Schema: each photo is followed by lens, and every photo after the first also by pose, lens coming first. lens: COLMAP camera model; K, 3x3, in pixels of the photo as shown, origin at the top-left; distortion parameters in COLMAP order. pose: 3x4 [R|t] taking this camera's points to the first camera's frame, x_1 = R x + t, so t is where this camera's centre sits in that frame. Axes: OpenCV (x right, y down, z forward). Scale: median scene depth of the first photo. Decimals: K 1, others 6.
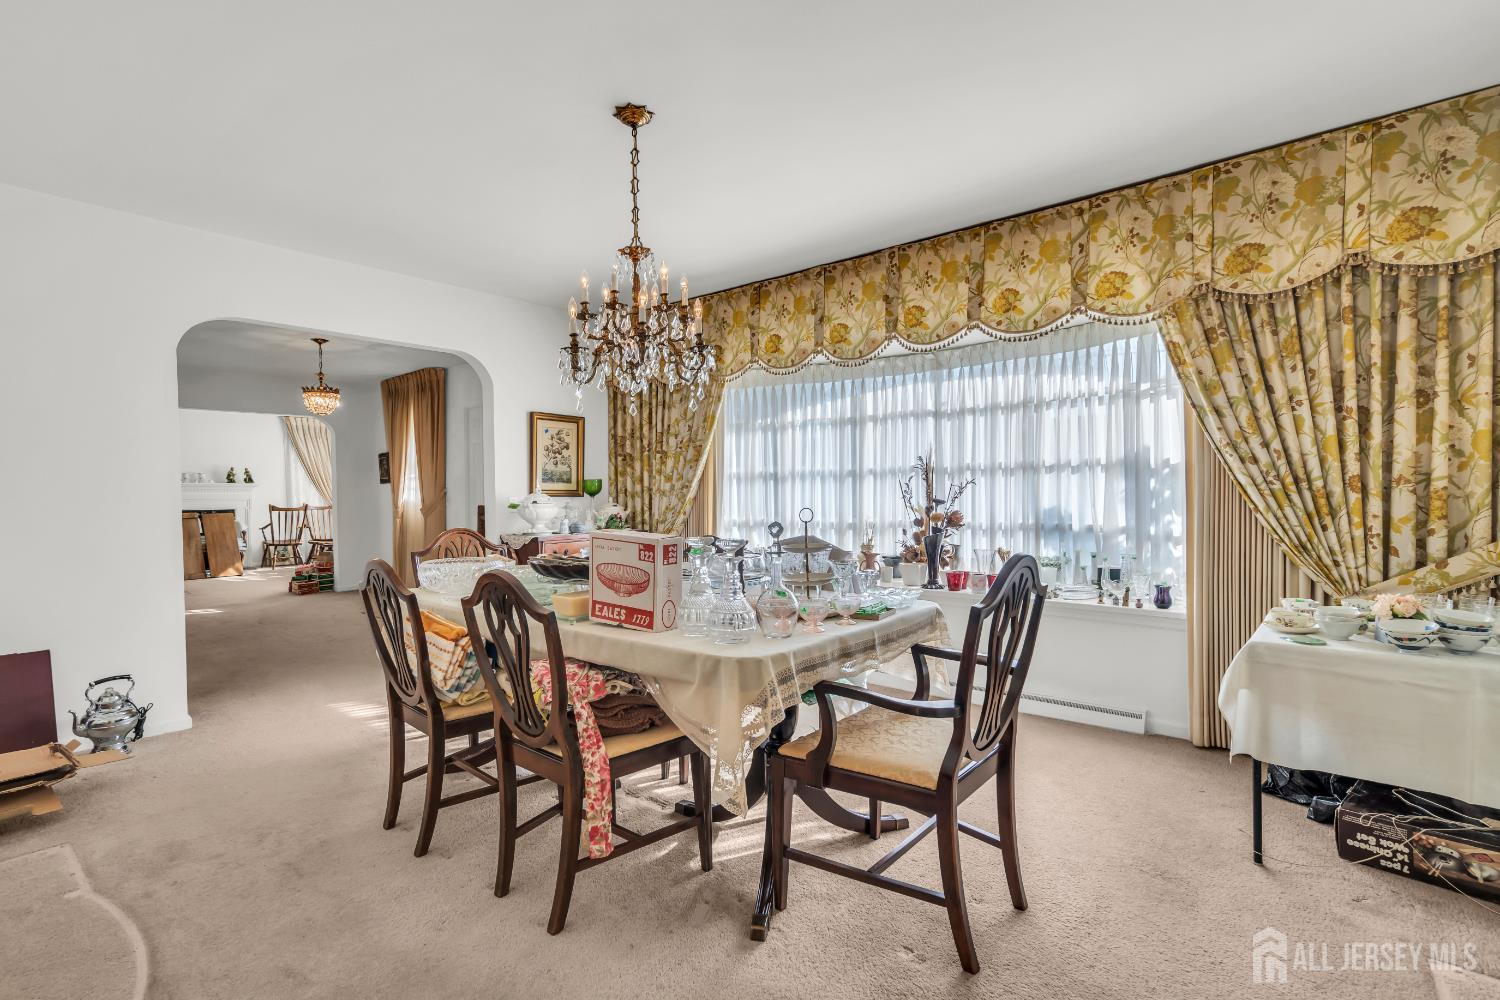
lens RADIAL K [[689.8, 0, 749.9], [0, 689.8, 498.6], [0, 0, 1]] dist [0.001660, 0.000056]
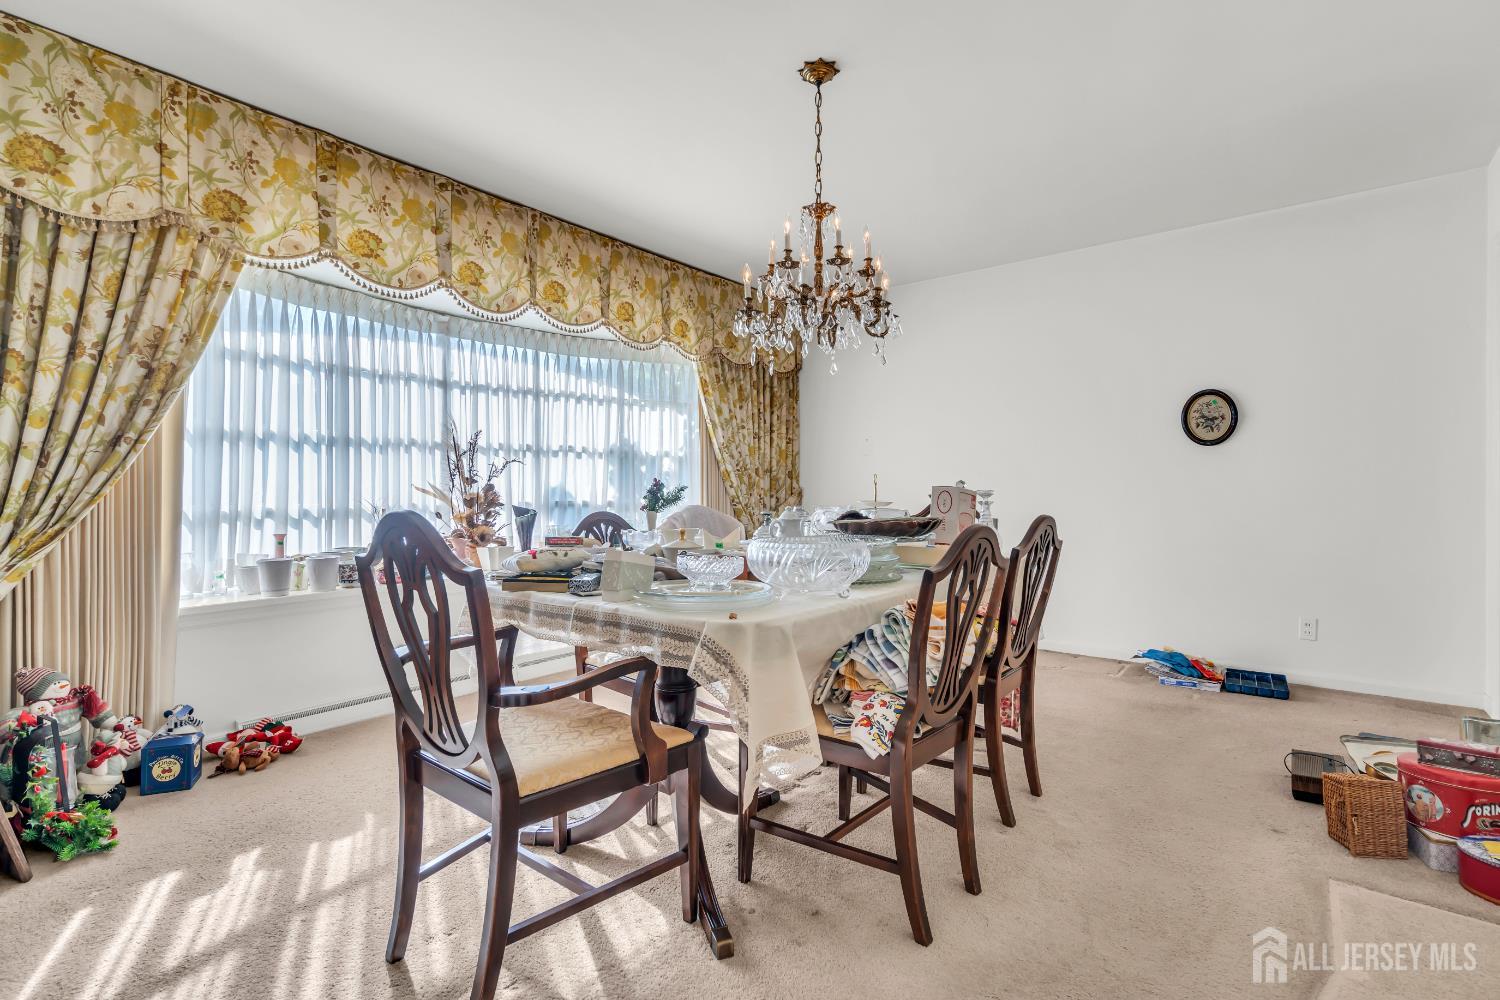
lens RADIAL K [[689.8, 0, 749.9], [0, 689.8, 493.1], [0, 0, 1]] dist [0.001660, 0.000056]
pose [[-0.026151, 0.000441, 0.999658, -0.693168], [0.011524, 0.999934, -0.000139, 0.026585], [-0.999592, 0.011516, -0.026154, 0.679851]]
